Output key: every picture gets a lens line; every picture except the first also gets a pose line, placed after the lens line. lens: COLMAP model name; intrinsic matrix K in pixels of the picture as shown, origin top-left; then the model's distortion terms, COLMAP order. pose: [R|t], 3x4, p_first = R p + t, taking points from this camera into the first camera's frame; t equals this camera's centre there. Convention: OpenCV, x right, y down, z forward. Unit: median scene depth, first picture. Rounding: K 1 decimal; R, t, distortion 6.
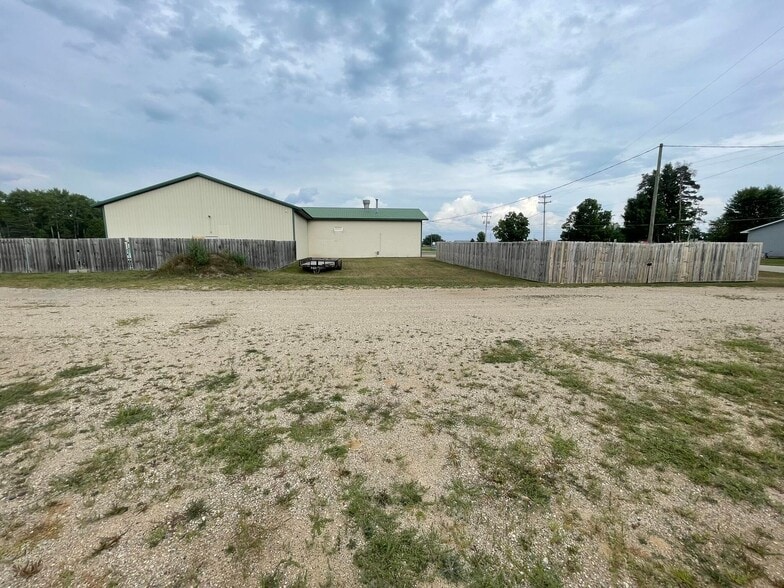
lens RADIAL K [[330.9, 0, 392.0], [0, 330.9, 294.0], [0, 0, 1]] dist [-0.004077, -0.000459]
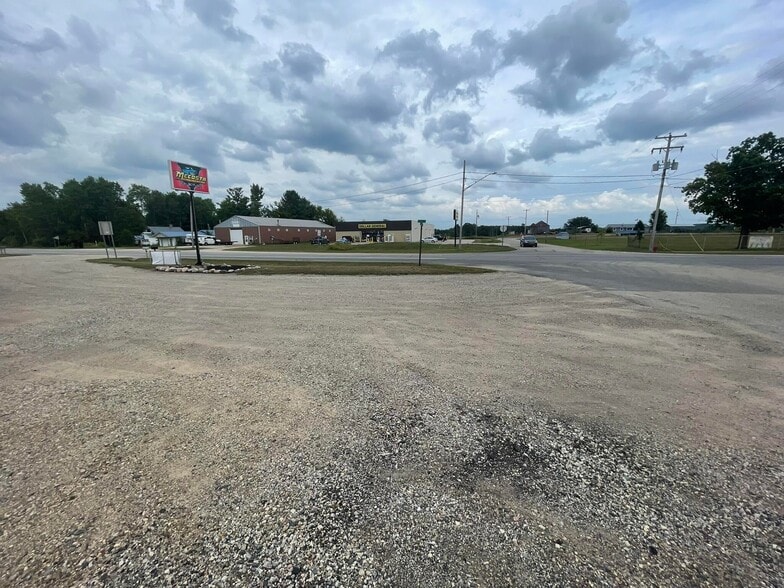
lens RADIAL K [[330.9, 0, 392.0], [0, 330.9, 294.0], [0, 0, 1]] dist [-0.004077, -0.000459]
pose [[0.915307, 0.062497, -0.397878, 0.067335], [-0.048340, 0.997793, 0.045524, -0.032872], [0.399845, -0.022435, 0.916308, 0.224443]]
